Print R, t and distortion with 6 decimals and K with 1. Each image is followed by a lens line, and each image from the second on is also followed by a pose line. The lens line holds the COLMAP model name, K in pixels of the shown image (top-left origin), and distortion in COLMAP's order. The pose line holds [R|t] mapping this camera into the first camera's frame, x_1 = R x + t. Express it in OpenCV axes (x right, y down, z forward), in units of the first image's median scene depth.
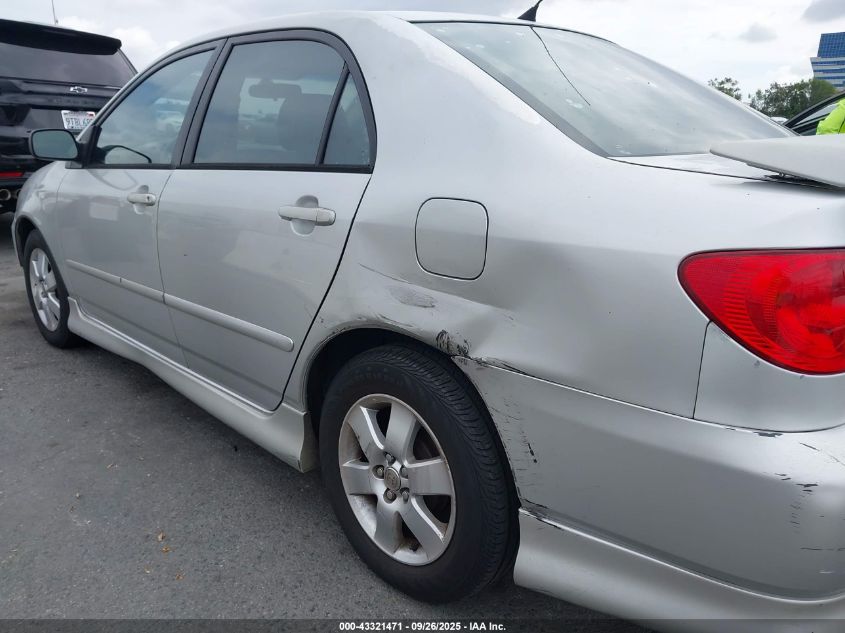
lens RADIAL K [[674.4, 0, 441.5], [0, 674.4, 316.1], [0, 0, 1]] dist [0.003753, 0.011774]
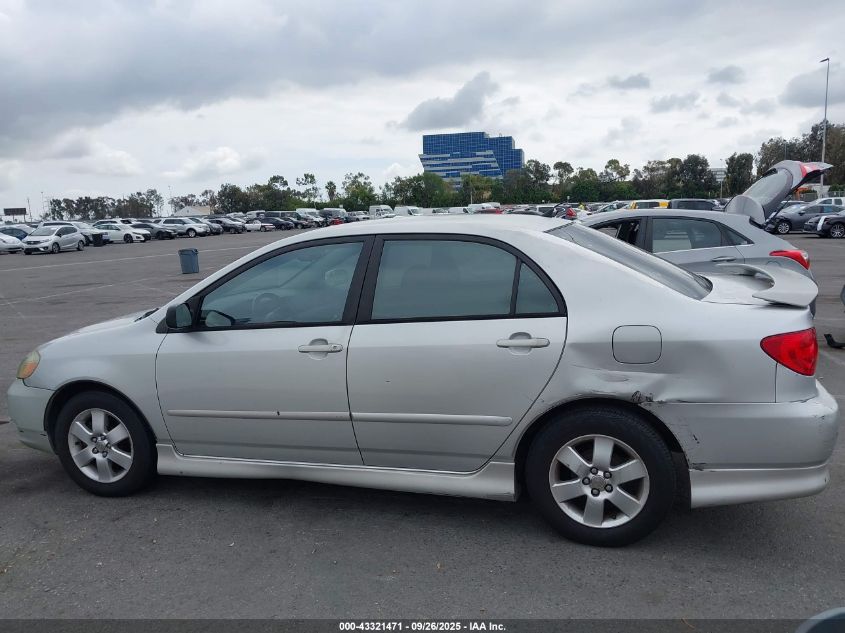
lens RADIAL K [[674.4, 0, 441.5], [0, 674.4, 316.1], [0, 0, 1]] dist [0.003753, 0.011774]
pose [[0.874120, -0.116793, 0.471460, -1.216075], [0.176784, 0.980585, -0.084853, -0.110680], [-0.452396, 0.157518, 0.877796, -0.452529]]
